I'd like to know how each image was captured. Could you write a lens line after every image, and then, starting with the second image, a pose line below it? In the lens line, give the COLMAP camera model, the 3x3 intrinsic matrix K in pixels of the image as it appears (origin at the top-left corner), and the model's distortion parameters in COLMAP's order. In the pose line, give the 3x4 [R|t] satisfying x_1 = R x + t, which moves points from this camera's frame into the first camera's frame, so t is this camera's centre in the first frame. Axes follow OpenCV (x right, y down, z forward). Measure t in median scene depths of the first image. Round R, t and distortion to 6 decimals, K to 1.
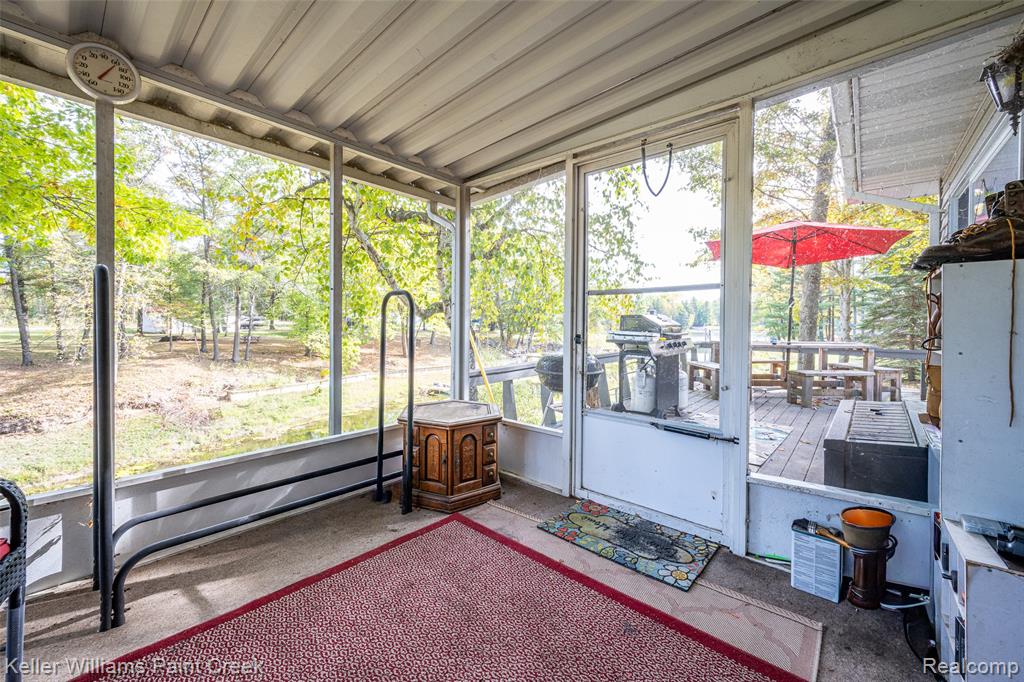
lens RADIAL K [[403.0, 0, 515.8], [0, 403.0, 322.1], [0, 0, 1]] dist [-0.001671, 0.000001]
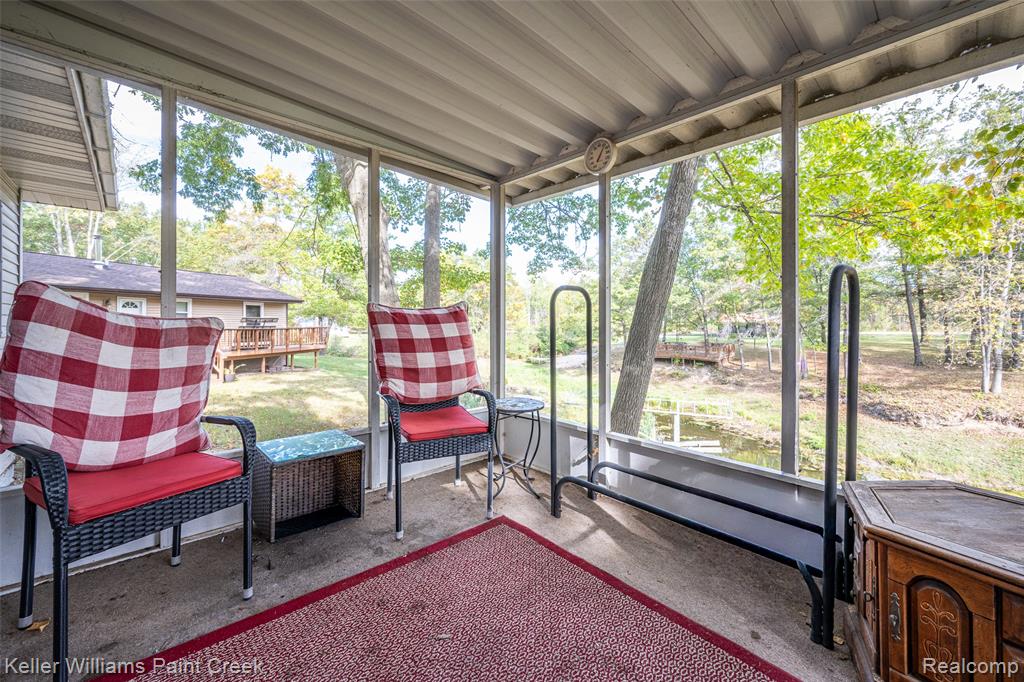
lens RADIAL K [[403.0, 0, 520.5], [0, 403.0, 320.9], [0, 0, 1]] dist [-0.001671, 0.000001]
pose [[-0.088863, -0.008882, -0.996004, 0.386677], [-0.005830, 0.999948, -0.008397, 0.008392], [0.996027, 0.005061, -0.088911, 0.662877]]
